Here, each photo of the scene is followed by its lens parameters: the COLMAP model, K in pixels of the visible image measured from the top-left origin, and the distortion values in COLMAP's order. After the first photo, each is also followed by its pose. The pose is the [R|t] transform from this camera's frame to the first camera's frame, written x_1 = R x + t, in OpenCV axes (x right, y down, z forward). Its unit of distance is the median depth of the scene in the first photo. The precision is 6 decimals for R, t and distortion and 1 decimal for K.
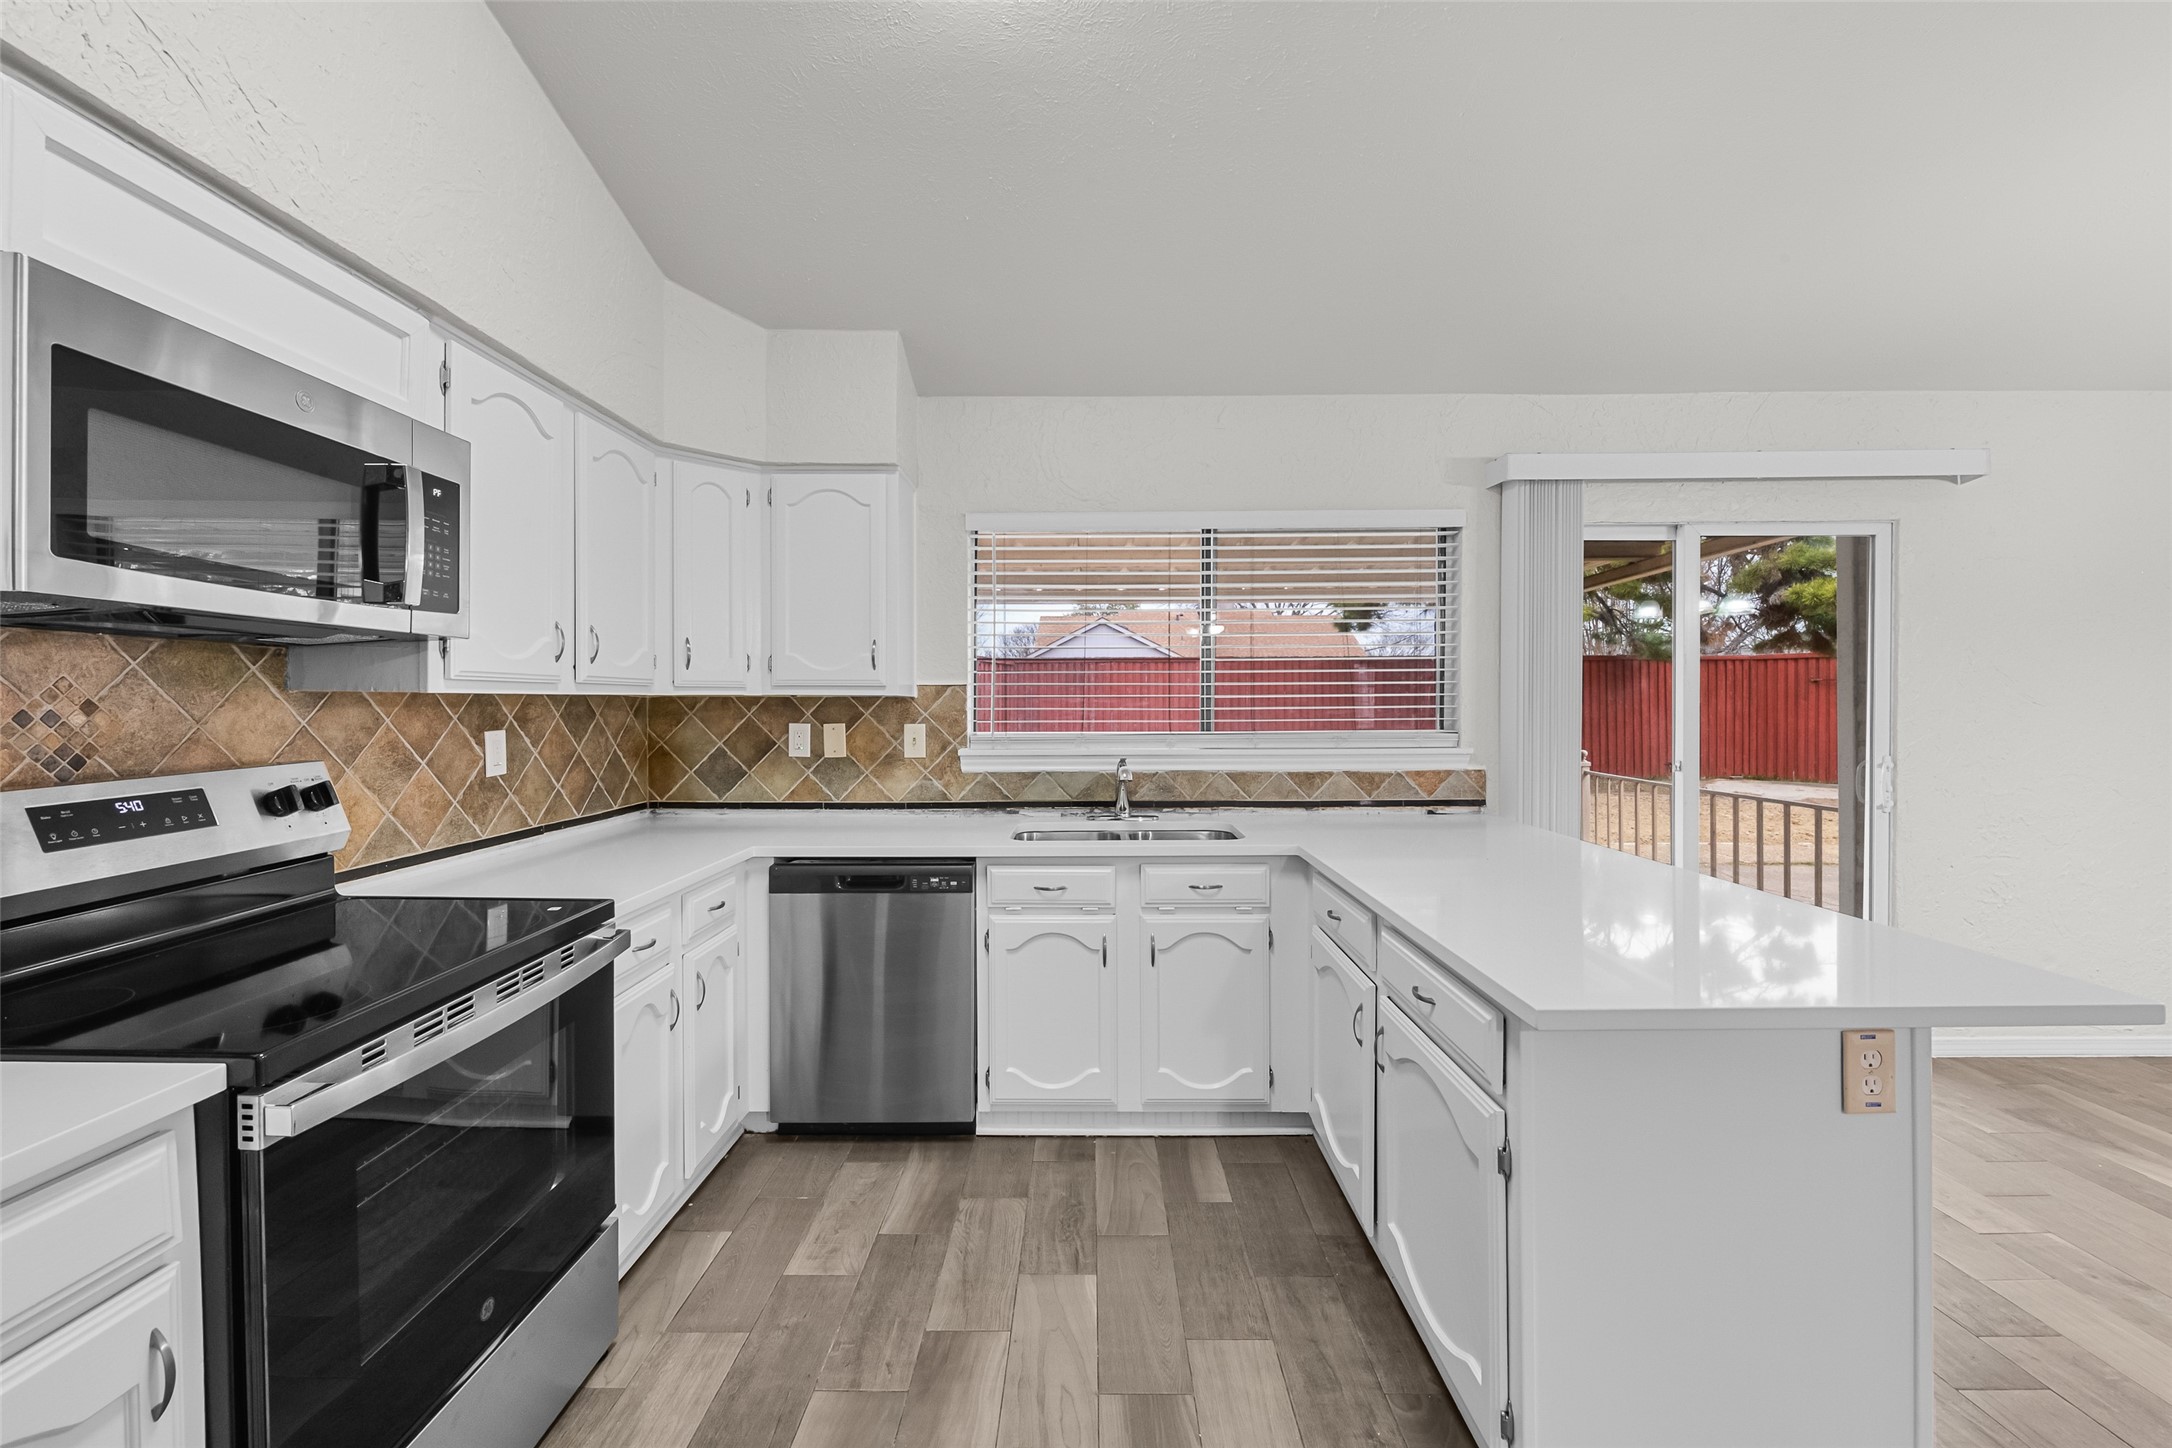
lens RADIAL K [[881.8, 0, 1084.2], [0, 881.8, 700.5], [0, 0, 1]] dist [-0.000019, -0.000066]
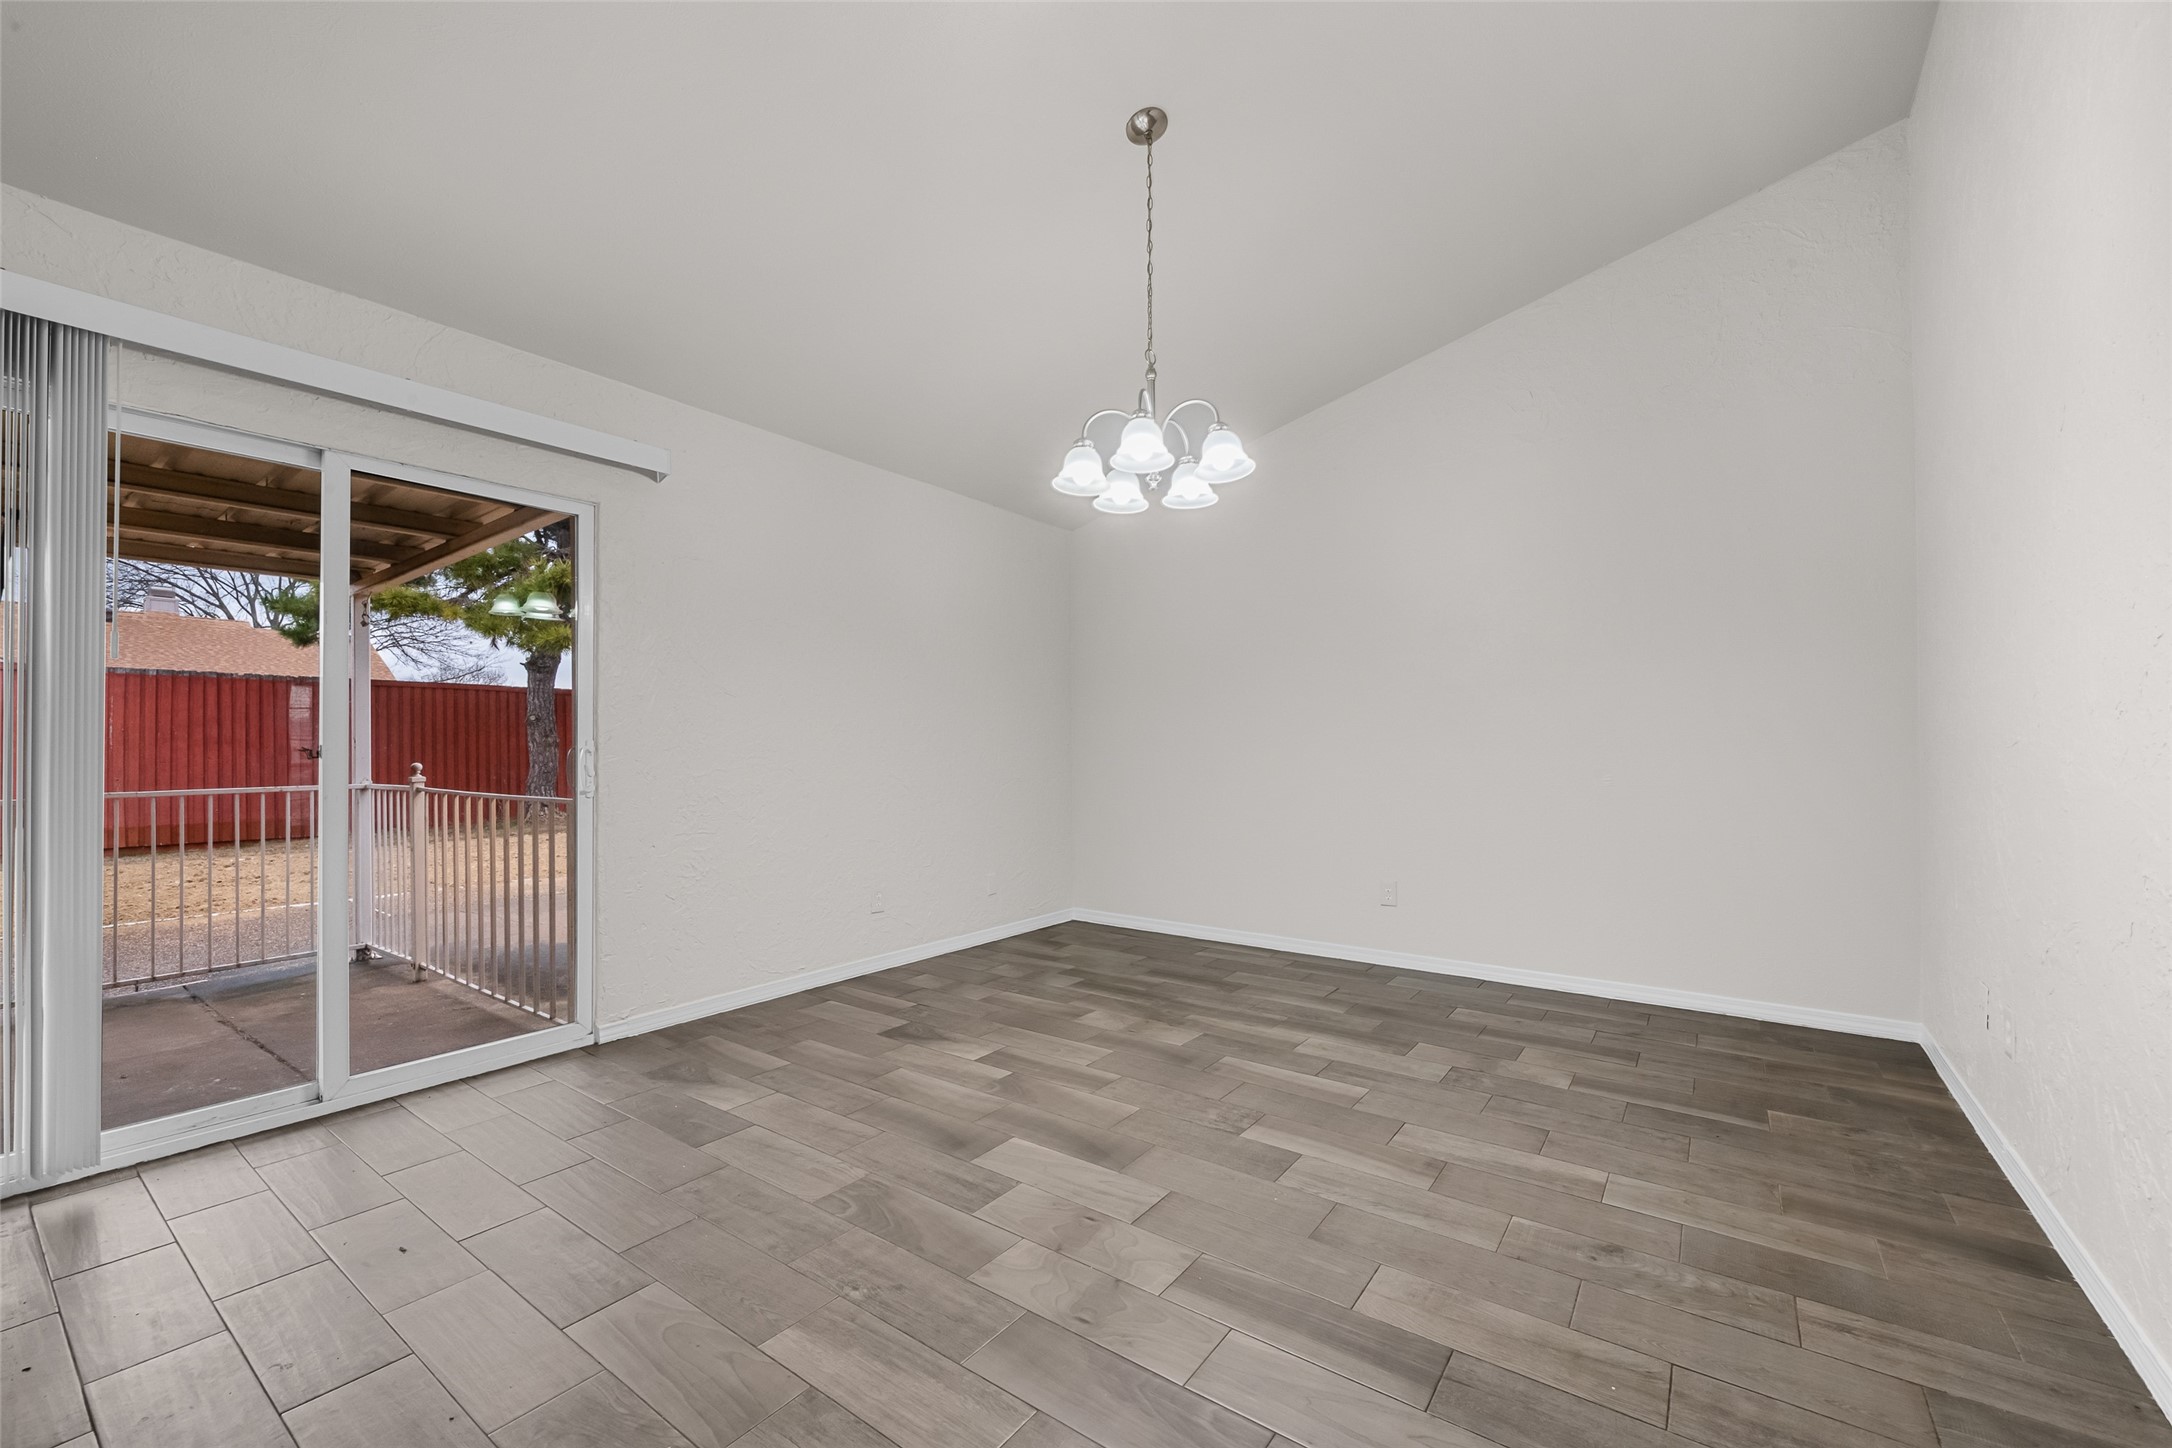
lens RADIAL K [[873.8, 0, 1086.0], [0, 873.8, 724.0], [0, 0, 1]] dist [-0.000166, -0.000039]
pose [[0.585576, 0.019428, 0.810385, 0.445505], [0.003123, 0.999651, -0.026221, 0.072661], [-0.810612, 0.017885, 0.585311, -0.022589]]
